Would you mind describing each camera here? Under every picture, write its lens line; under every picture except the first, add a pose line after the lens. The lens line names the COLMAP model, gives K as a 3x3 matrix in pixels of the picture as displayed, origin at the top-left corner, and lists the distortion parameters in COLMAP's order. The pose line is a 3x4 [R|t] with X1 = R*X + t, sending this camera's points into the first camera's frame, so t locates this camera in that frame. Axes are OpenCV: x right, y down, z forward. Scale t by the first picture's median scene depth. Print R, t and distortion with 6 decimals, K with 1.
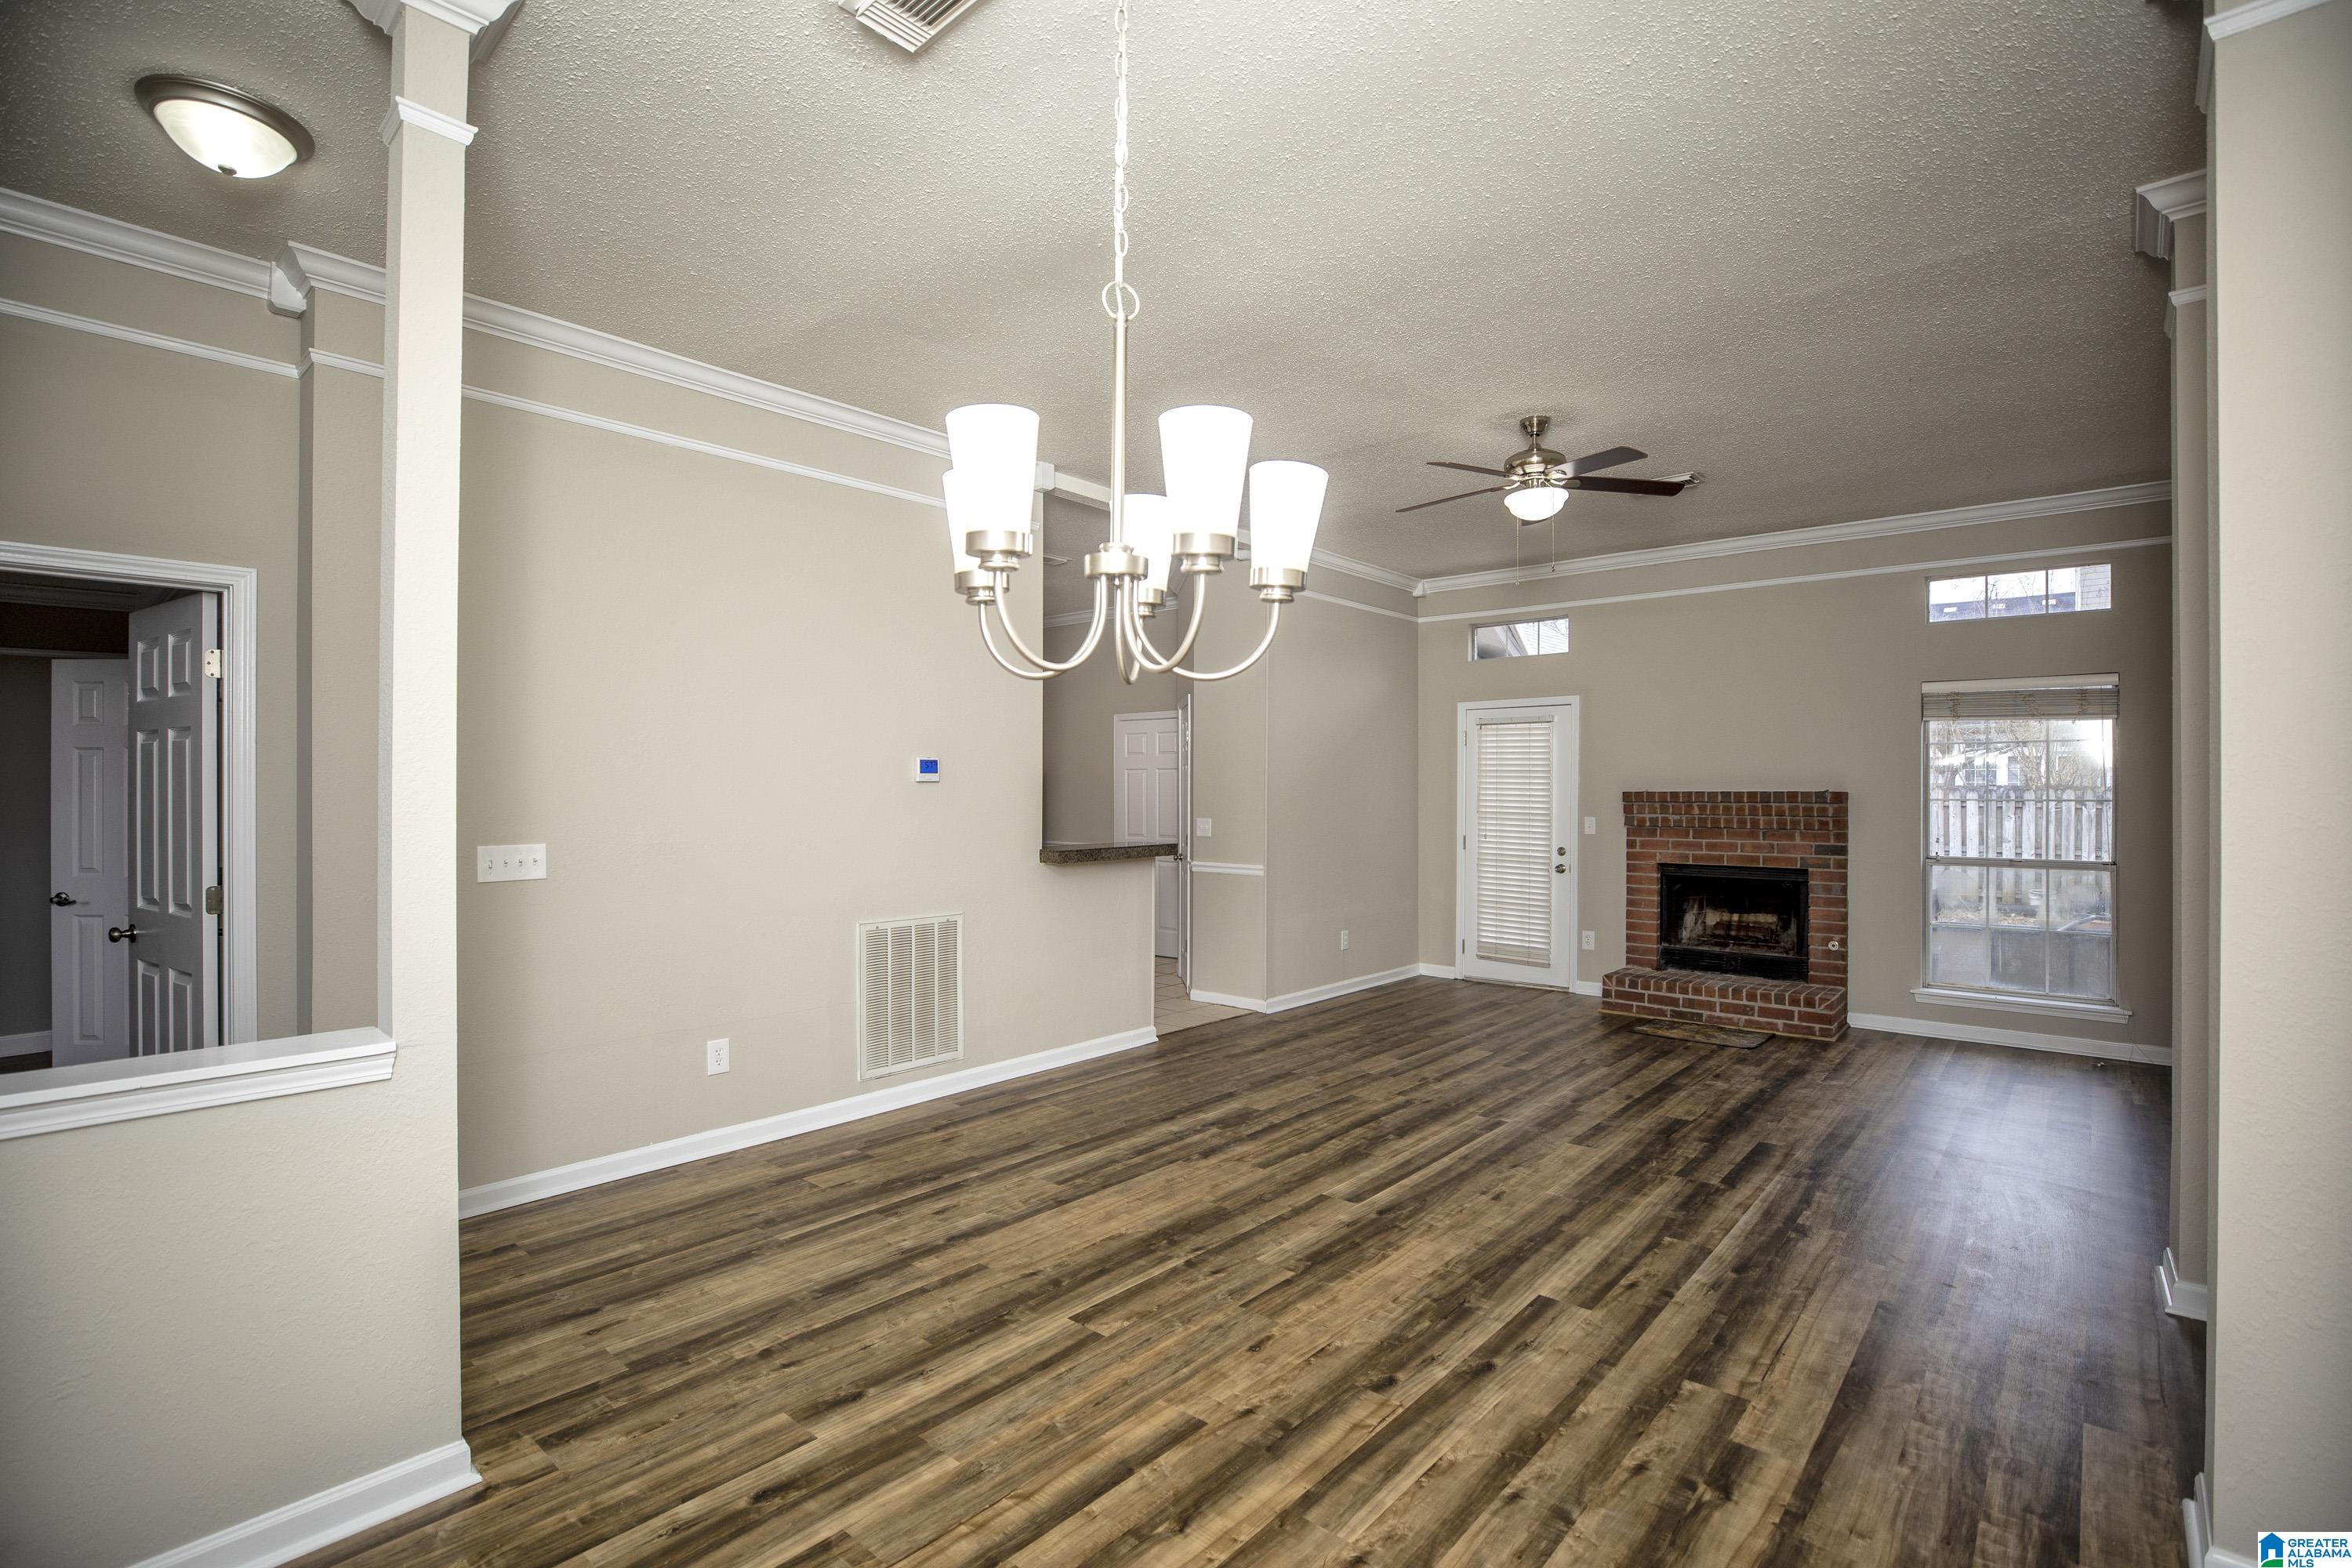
lens RADIAL K [[1081.8, 0, 1177.0], [0, 1081.8, 792.4], [0, 0, 1]] dist [-0.034255, 0.000365]
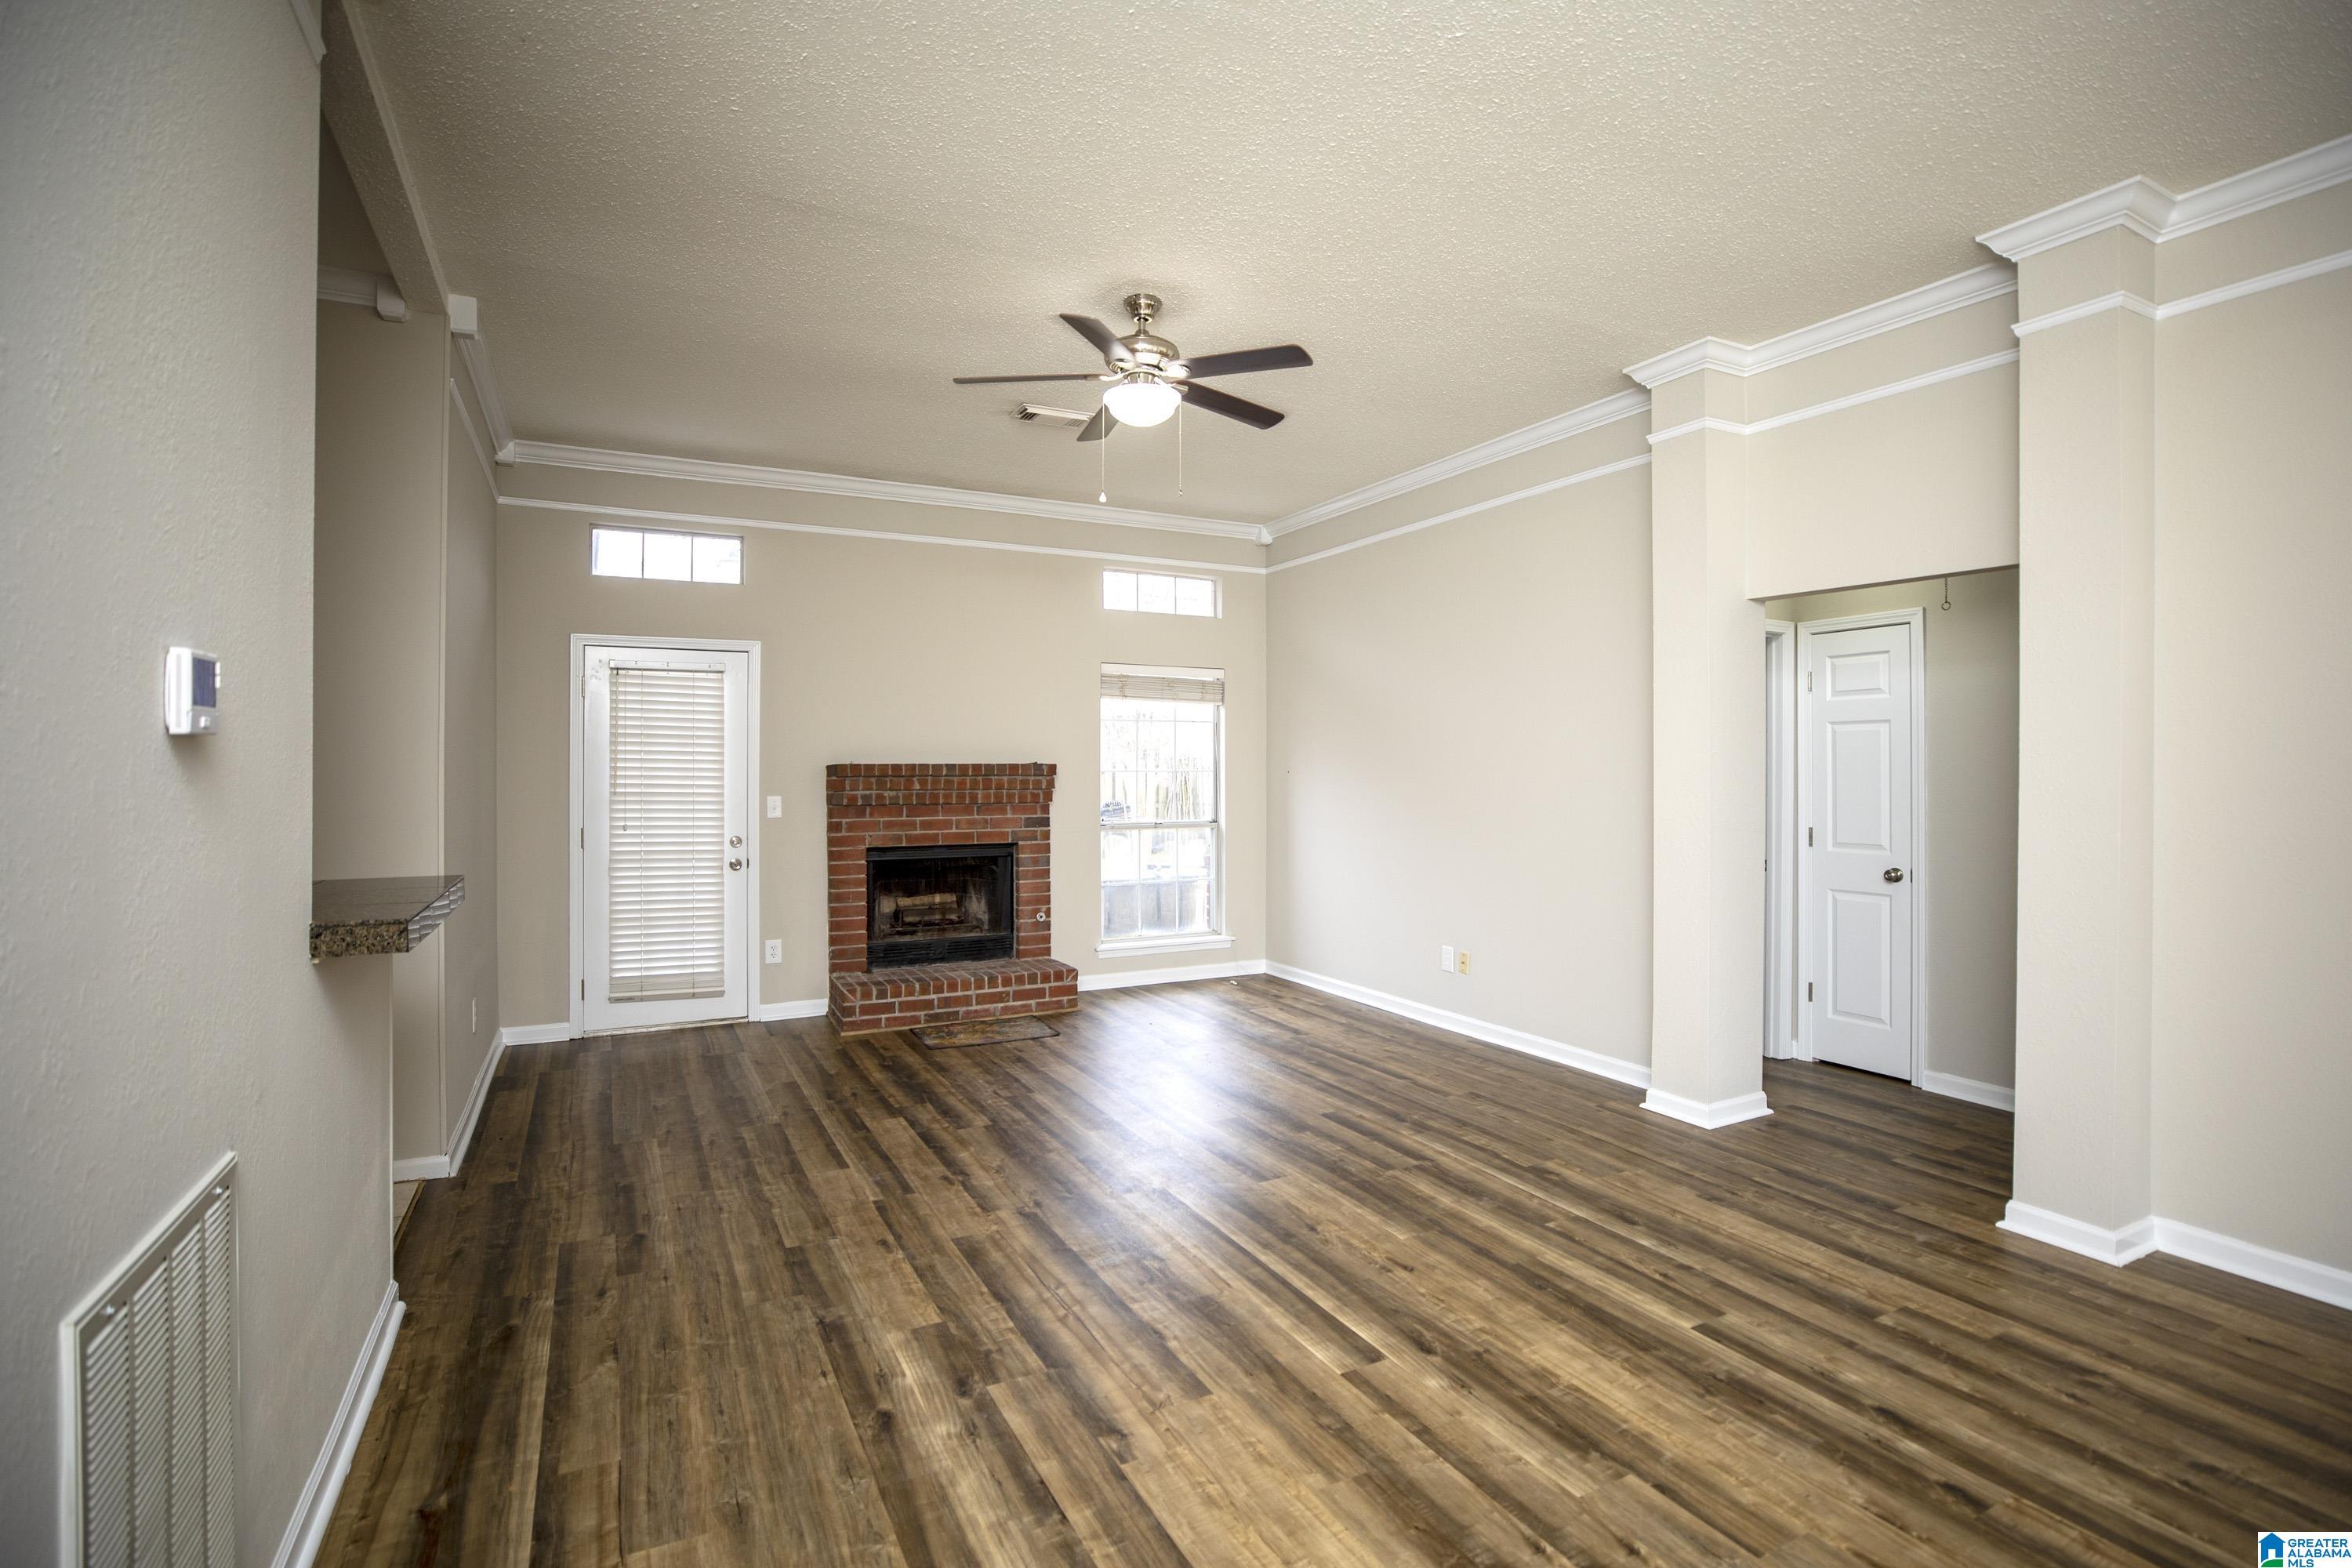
lens RADIAL K [[1106.9, 0, 1179.6], [0, 1106.9, 779.0], [0, 0, 1]] dist [-0.044610, 0.013721]
pose [[0.361262, -0.013367, 0.932368, -0.420918], [-0.000044, 0.999897, 0.014352, -0.001939], [-0.932464, -0.005226, 0.361224, 0.685467]]
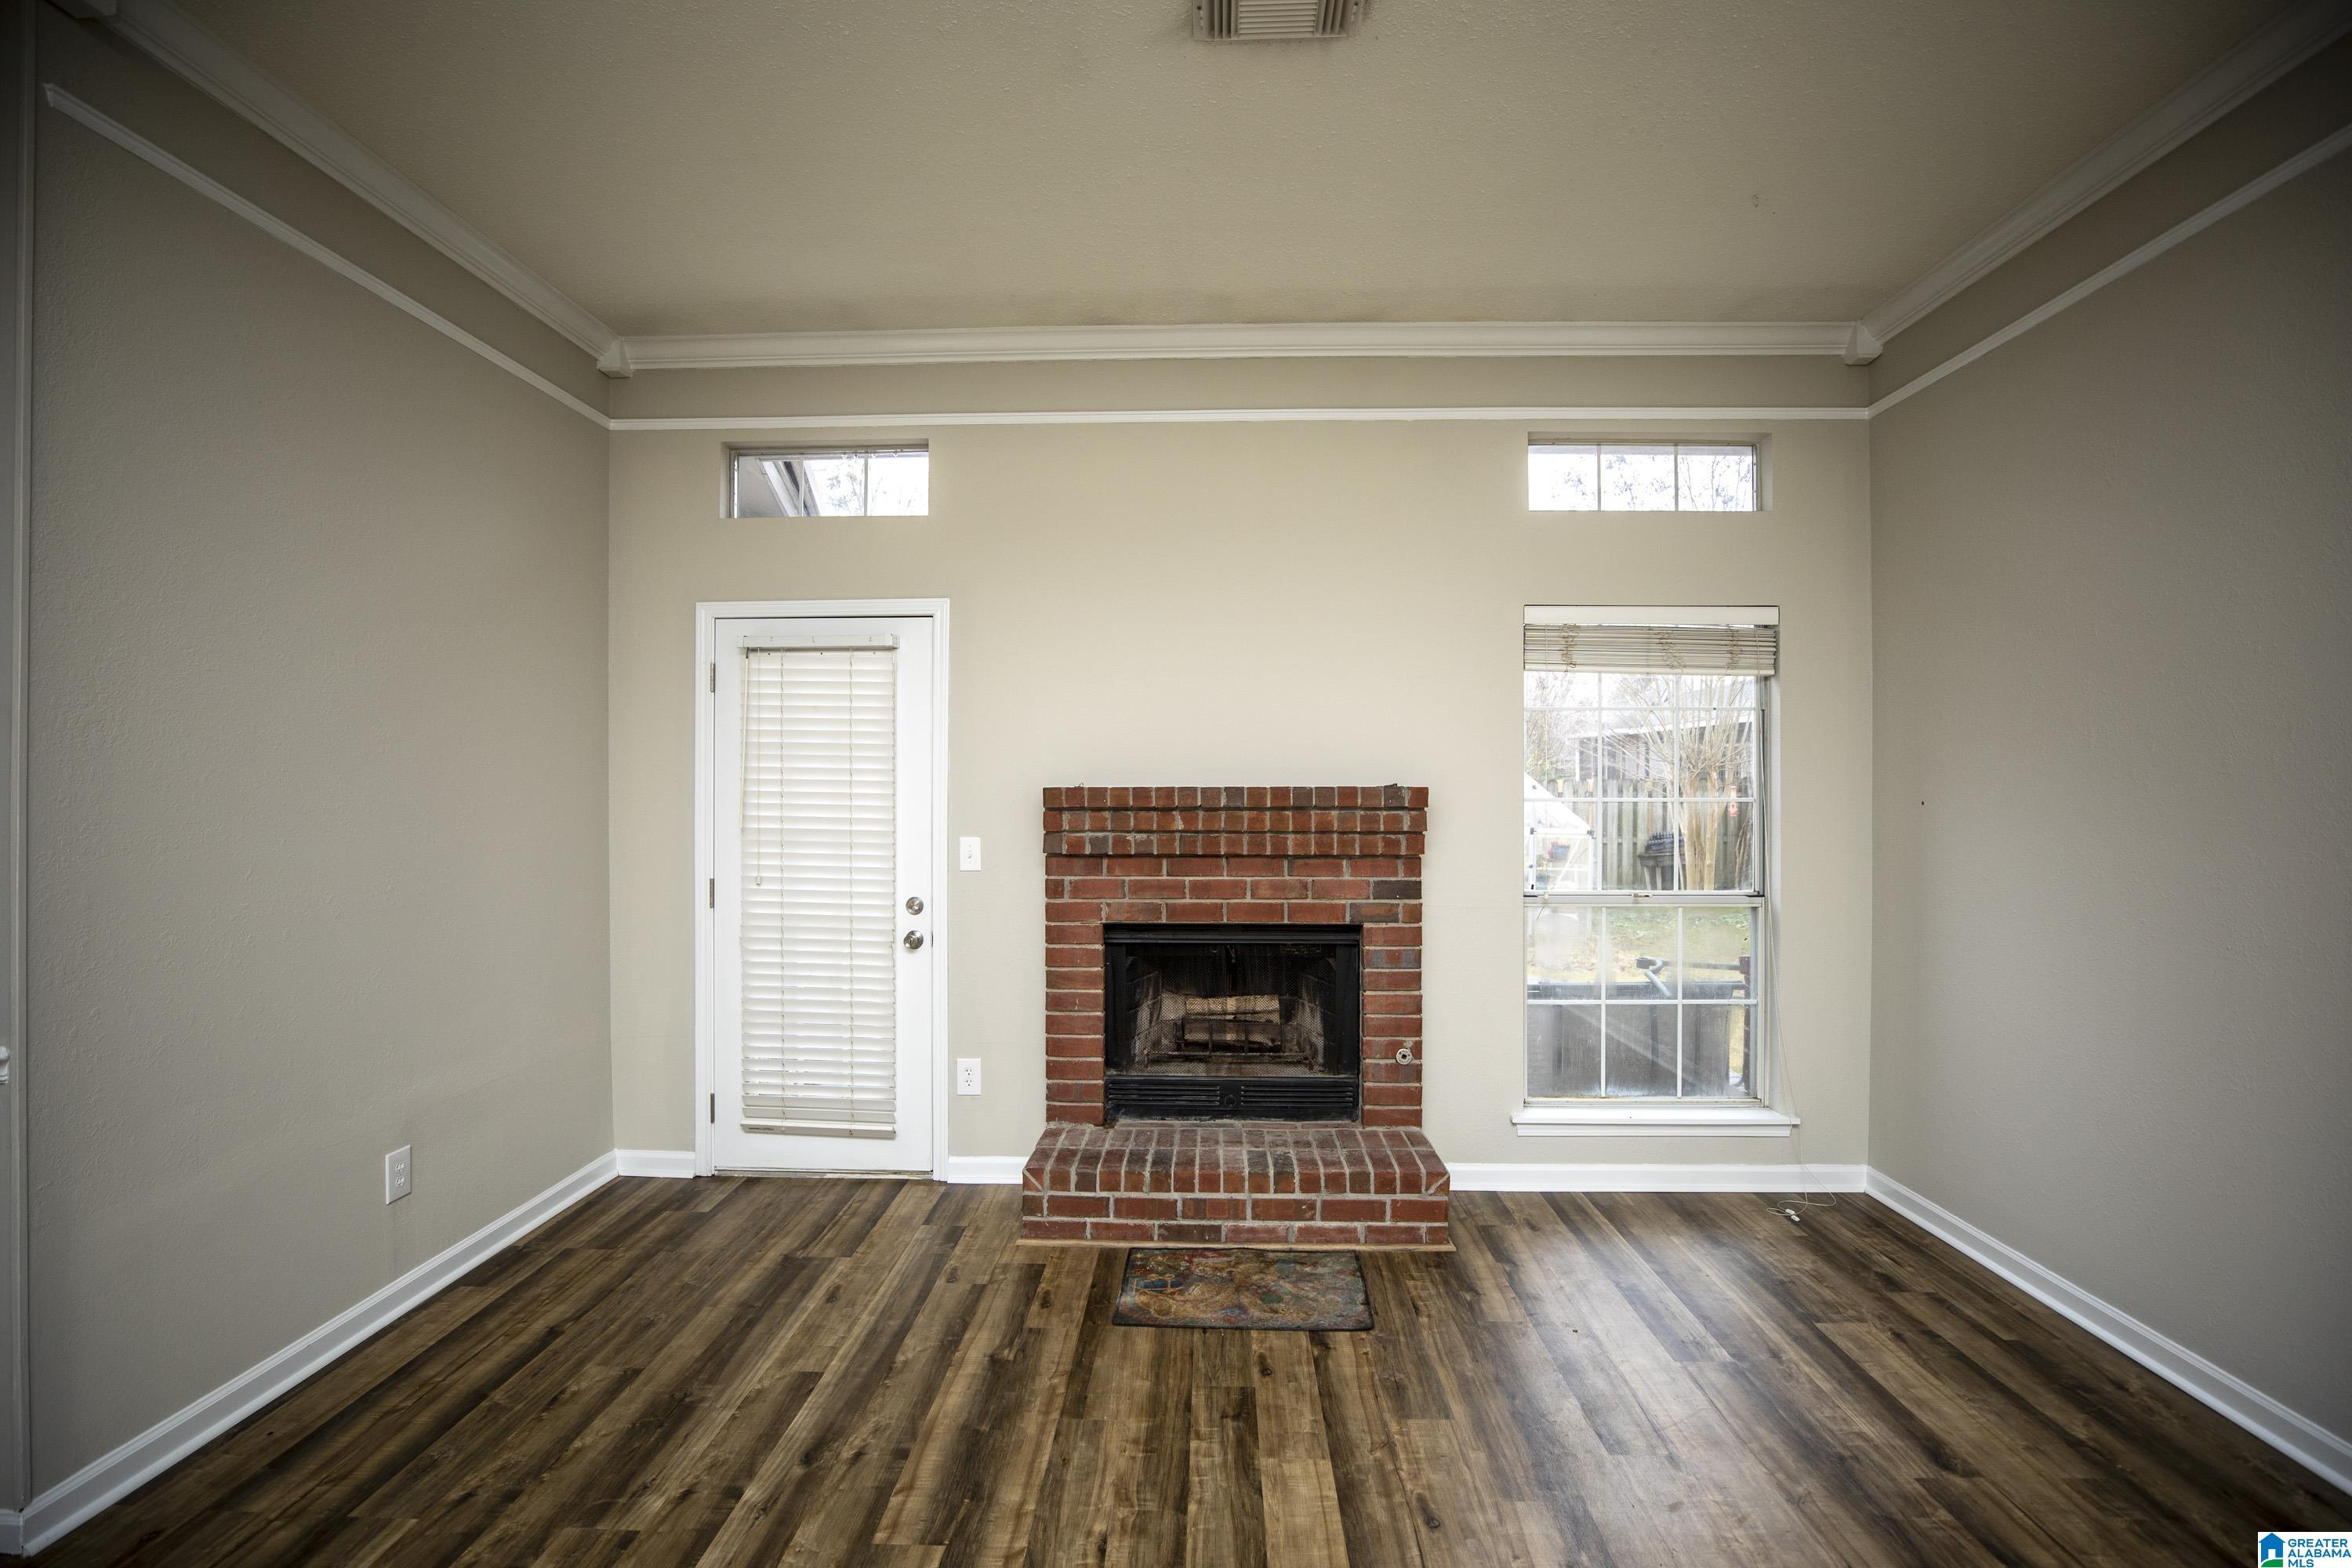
lens RADIAL K [[1081.8, 0, 1177.0], [0, 1081.8, 792.4], [0, 0, 1]] dist [-0.034255, 0.000365]
pose [[0.773238, -0.004423, 0.634101, 0.212504], [0.001533, 0.999986, 0.005106, -0.001662], [-0.634114, -0.002976, 0.773234, 0.861260]]
